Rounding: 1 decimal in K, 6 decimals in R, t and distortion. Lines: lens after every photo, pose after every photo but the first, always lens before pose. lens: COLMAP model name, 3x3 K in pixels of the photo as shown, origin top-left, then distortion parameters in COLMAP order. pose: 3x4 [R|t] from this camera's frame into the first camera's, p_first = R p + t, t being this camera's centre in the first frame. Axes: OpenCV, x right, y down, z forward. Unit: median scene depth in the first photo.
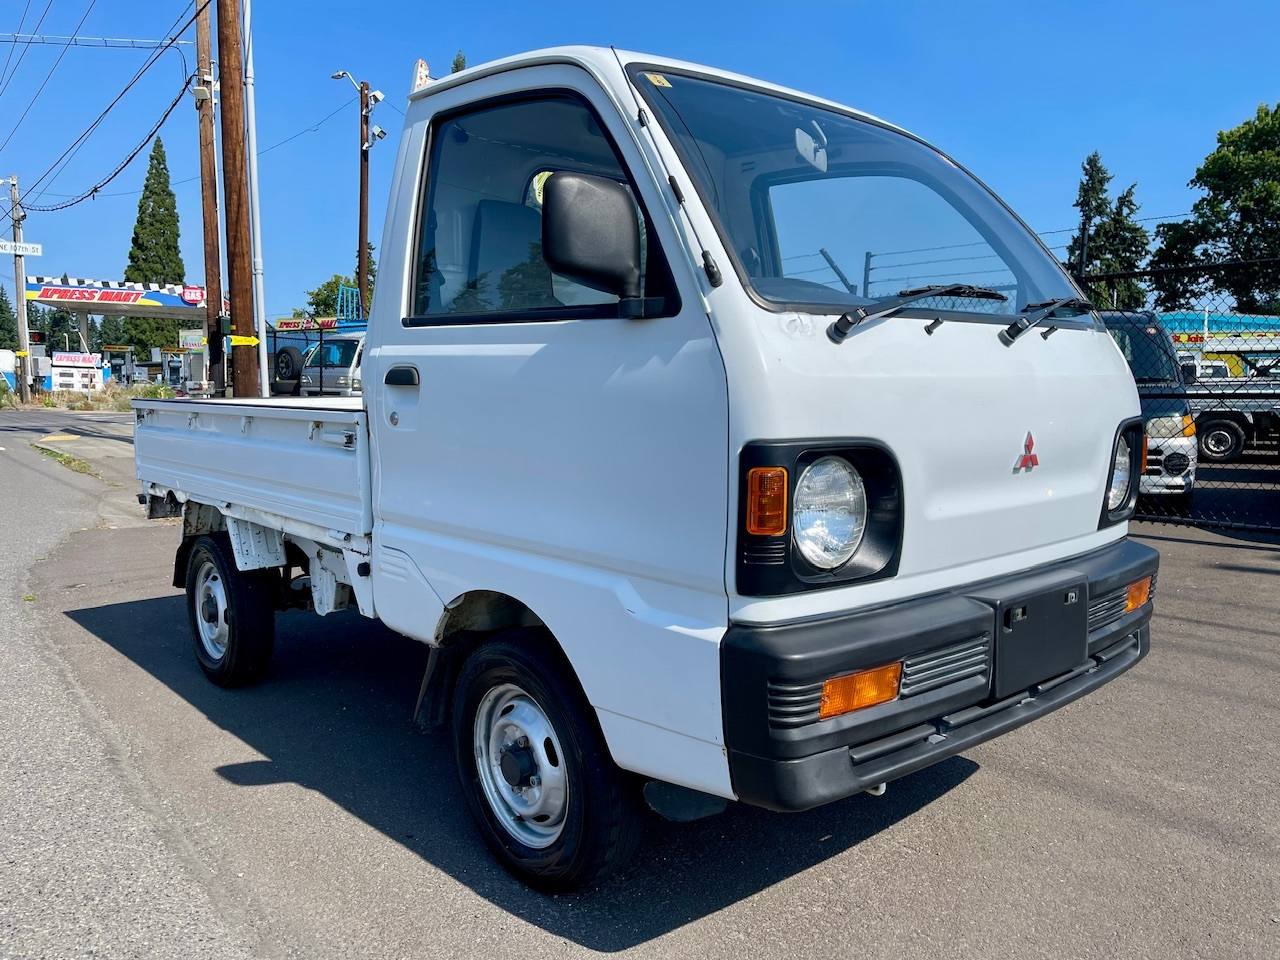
lens RADIAL K [[970.2, 0, 629.2], [0, 970.2, 486.8], [0, 0, 1]] dist [0.088431, -0.117097]
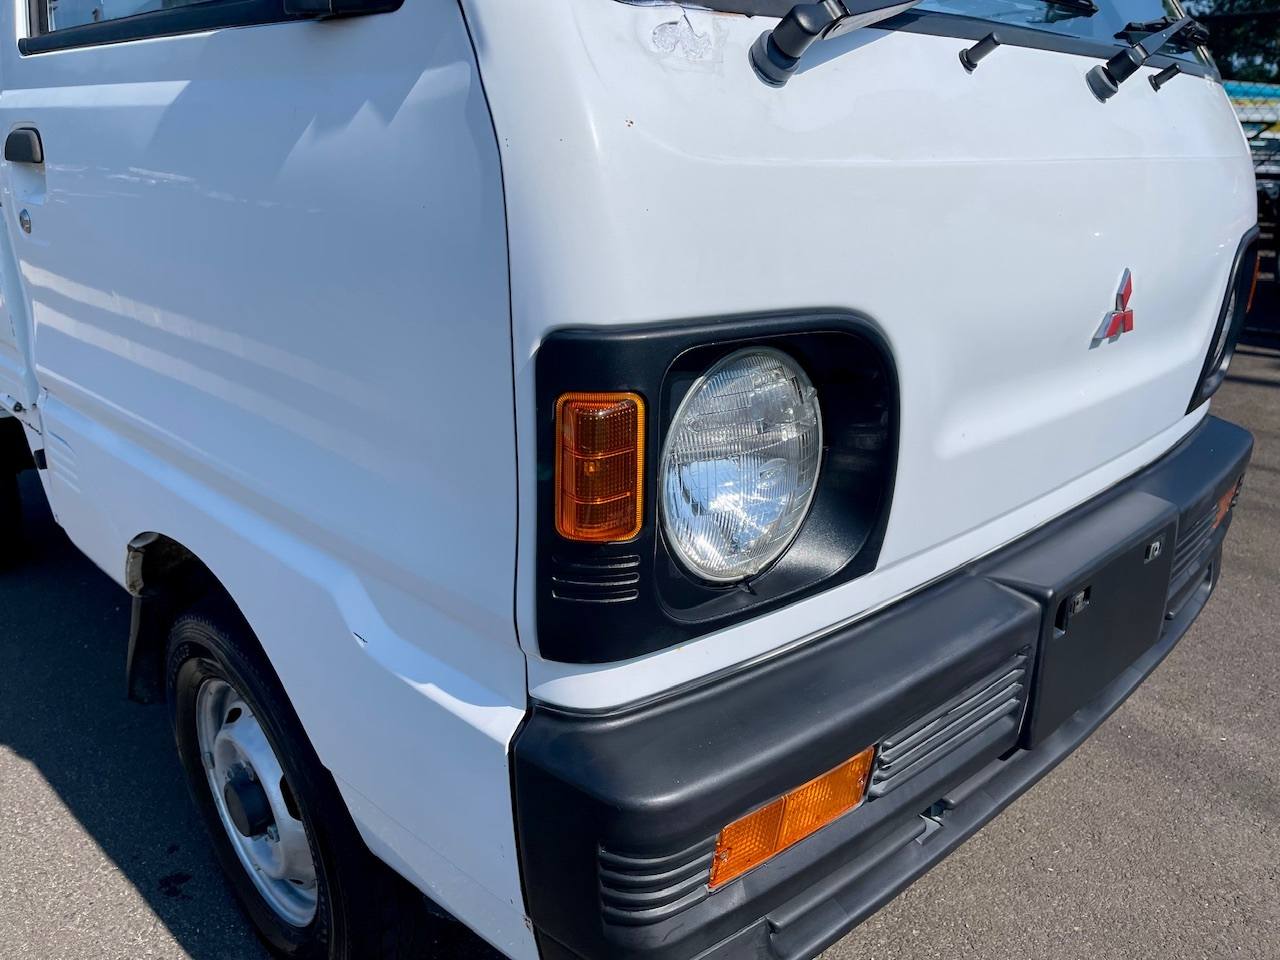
lens RADIAL K [[970.2, 0, 630.7], [0, 970.2, 476.3], [0, 0, 1]] dist [0.088431, -0.117097]
pose [[0.998733, -0.006847, 0.049857, 0.124420], [-0.004003, 0.976751, 0.214339, -0.068918], [-0.050165, -0.214267, 0.975486, 0.531180]]
